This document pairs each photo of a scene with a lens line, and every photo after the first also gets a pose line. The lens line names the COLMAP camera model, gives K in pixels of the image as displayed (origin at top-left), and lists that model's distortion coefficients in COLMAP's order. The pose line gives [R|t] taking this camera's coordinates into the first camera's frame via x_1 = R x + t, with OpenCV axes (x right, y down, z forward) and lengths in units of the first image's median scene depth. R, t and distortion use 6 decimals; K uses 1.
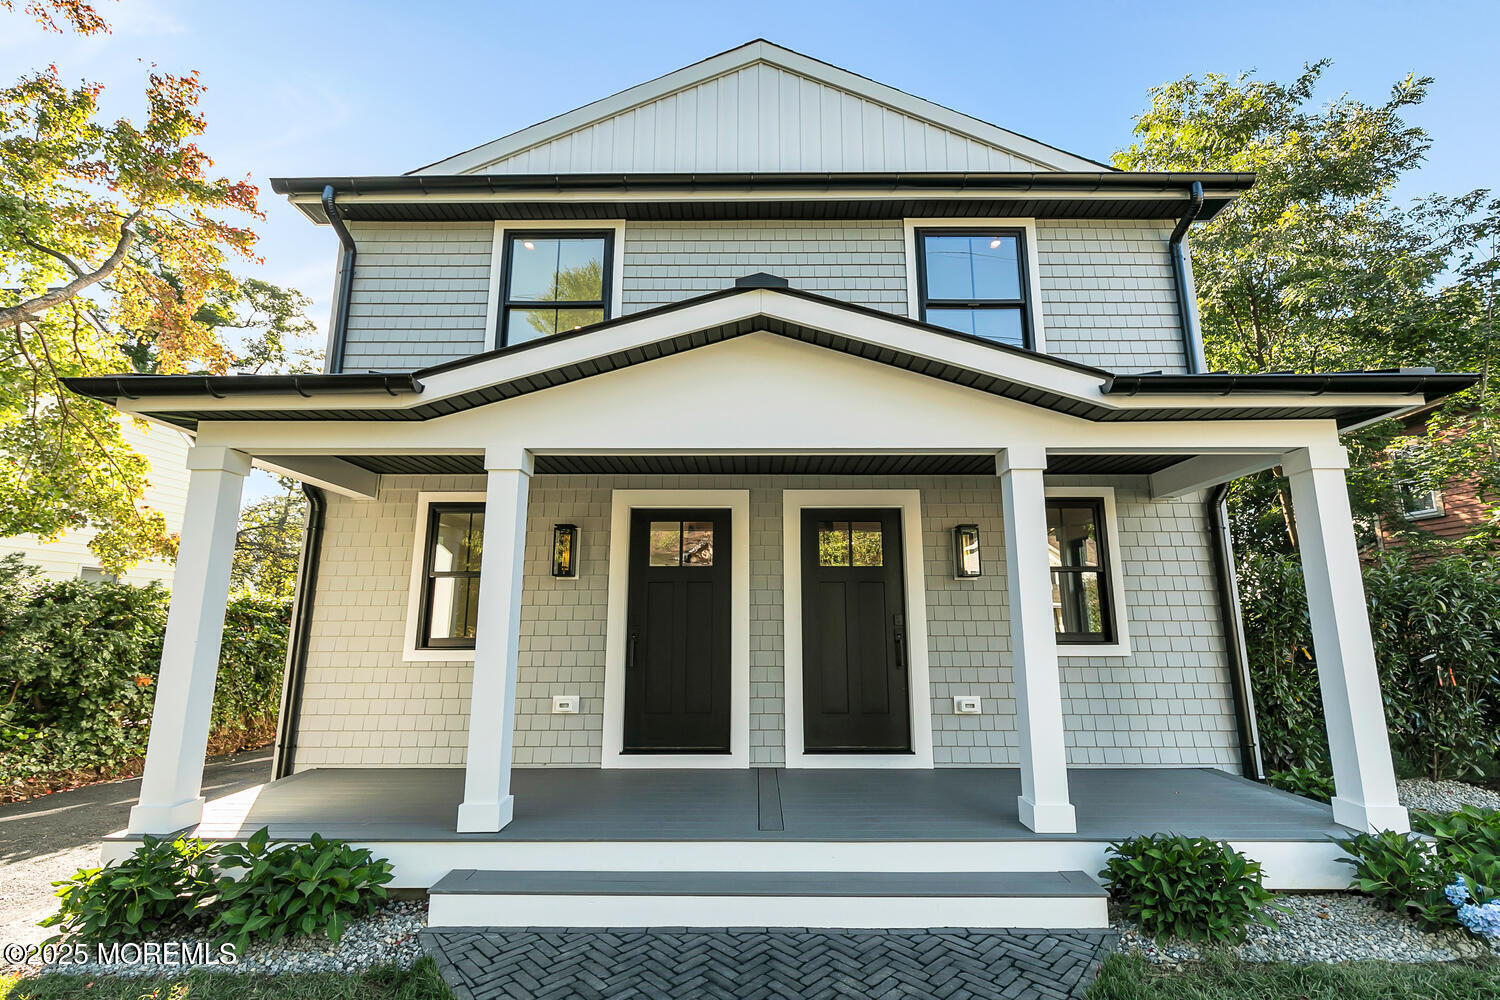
lens RADIAL K [[680.7, 0, 742.9], [0, 680.7, 502.7], [0, 0, 1]] dist [0.005745, -0.000078]
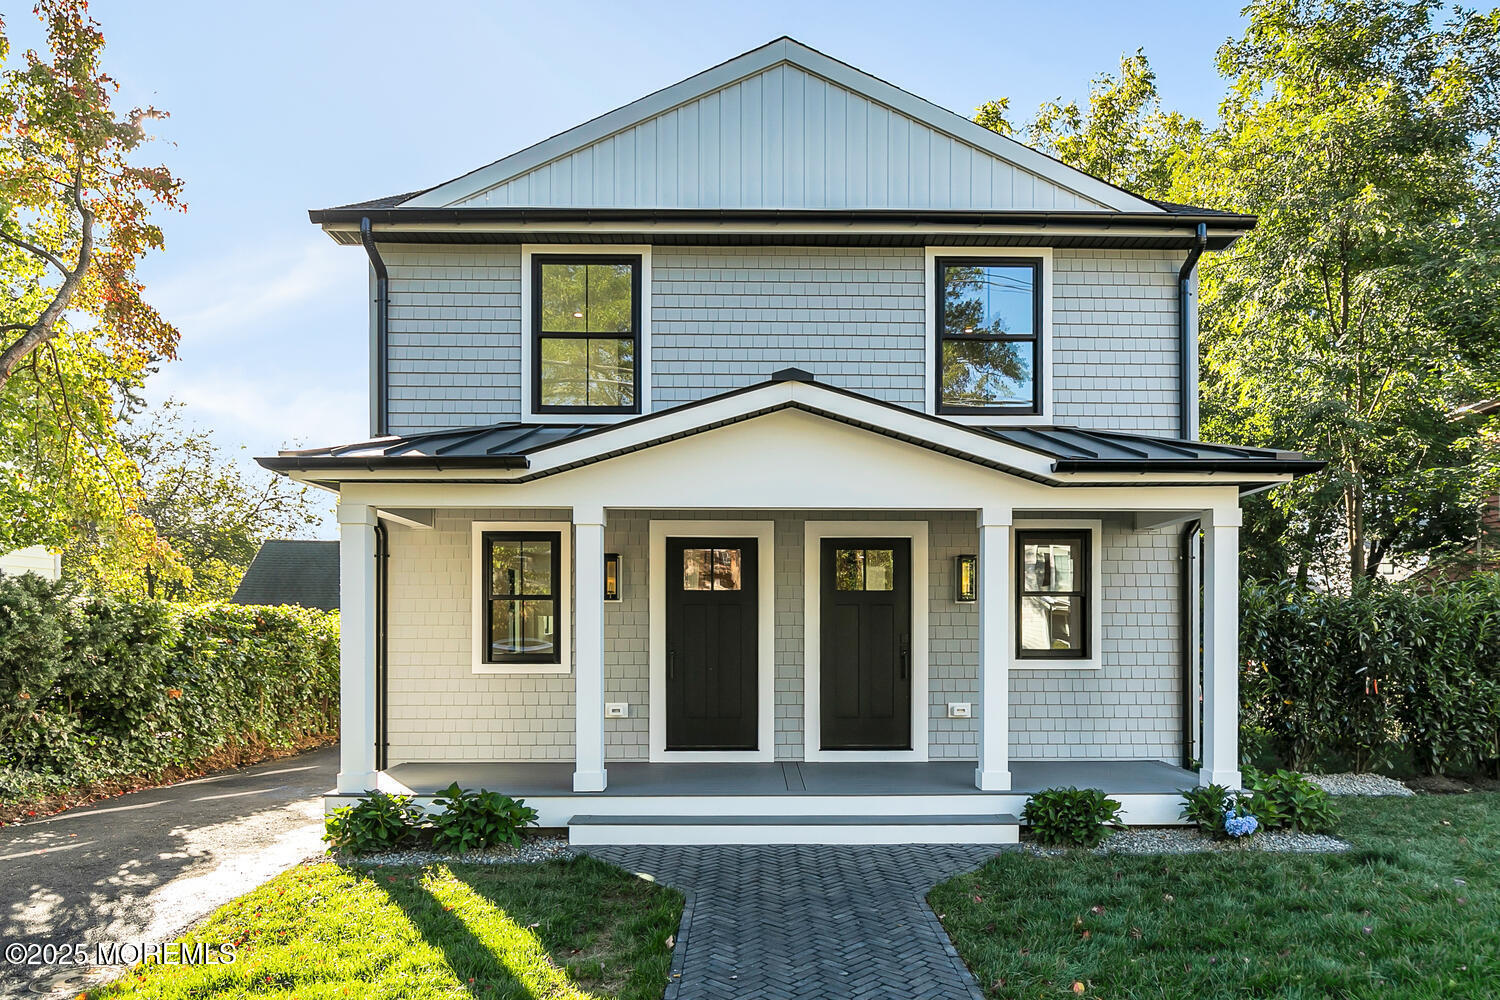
lens RADIAL K [[1220.8, 0, 772.7], [0, 1220.8, 520.6], [0, 0, 1]] dist [-0.001018, 0.016945]
pose [[0.998811, 0.005807, 0.048407, -0.098221], [-0.010449, 0.995305, 0.096219, -0.232857], [-0.047621, -0.096611, 0.994182, -1.070579]]
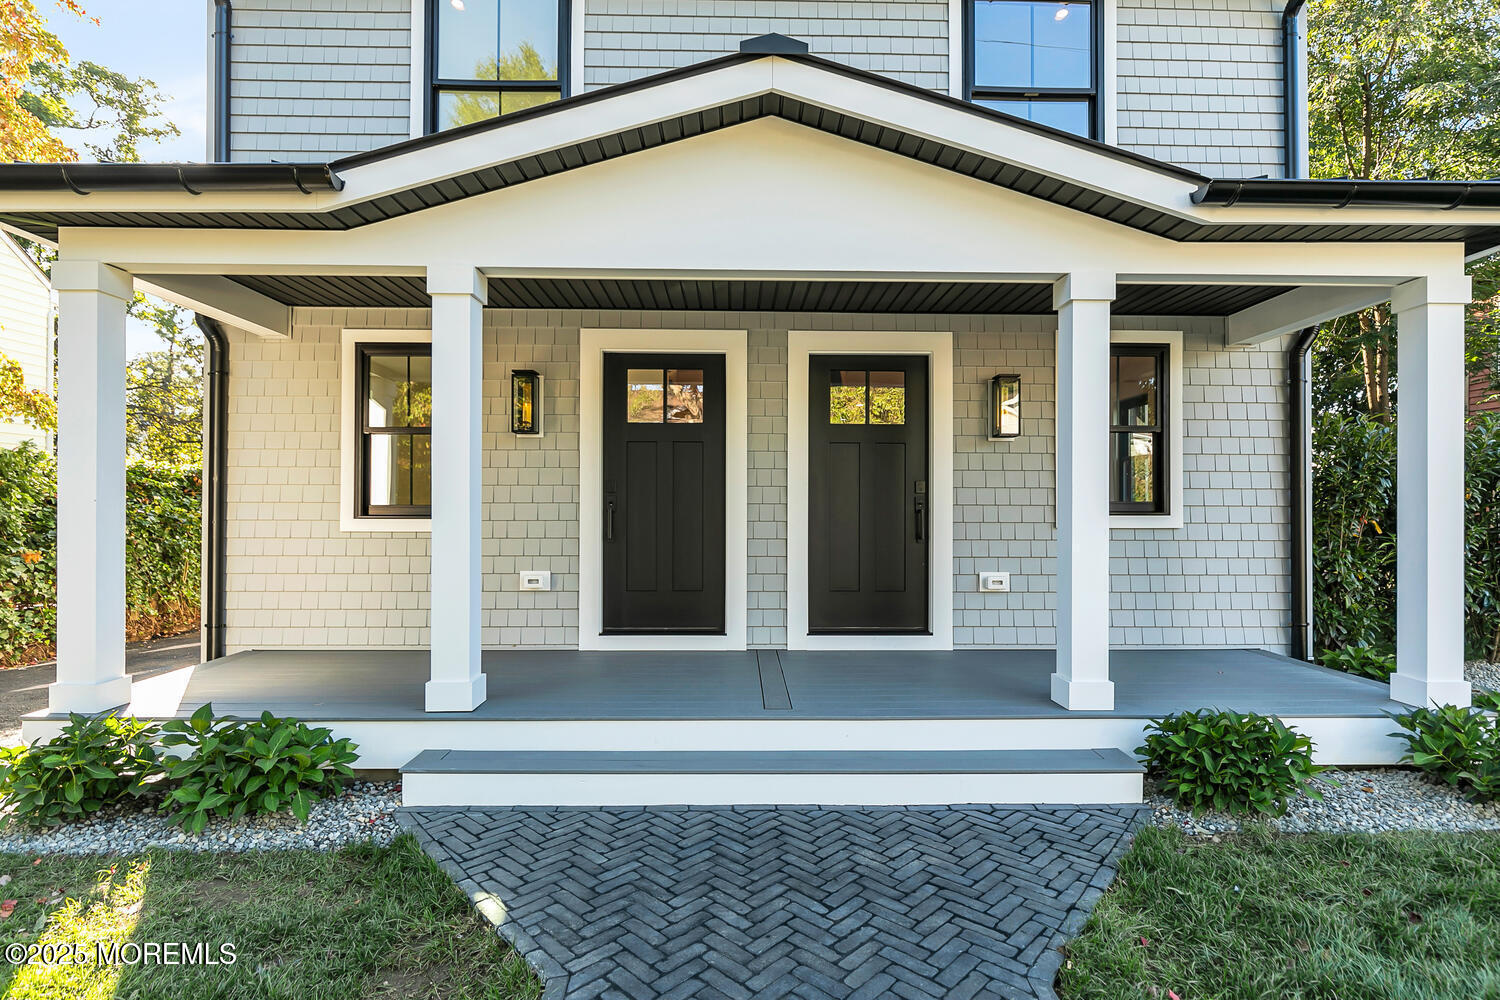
lens RADIAL K [[799.4, 0, 736.9], [0, 799.4, 517.9], [0, 0, 1]] dist [-0.001522, 0.002125]
pose [[0.999676, 0.003171, 0.025249, -0.029870], [-0.007732, 0.983143, 0.182674, 0.030681], [-0.024244, -0.182810, 0.982849, 0.009930]]
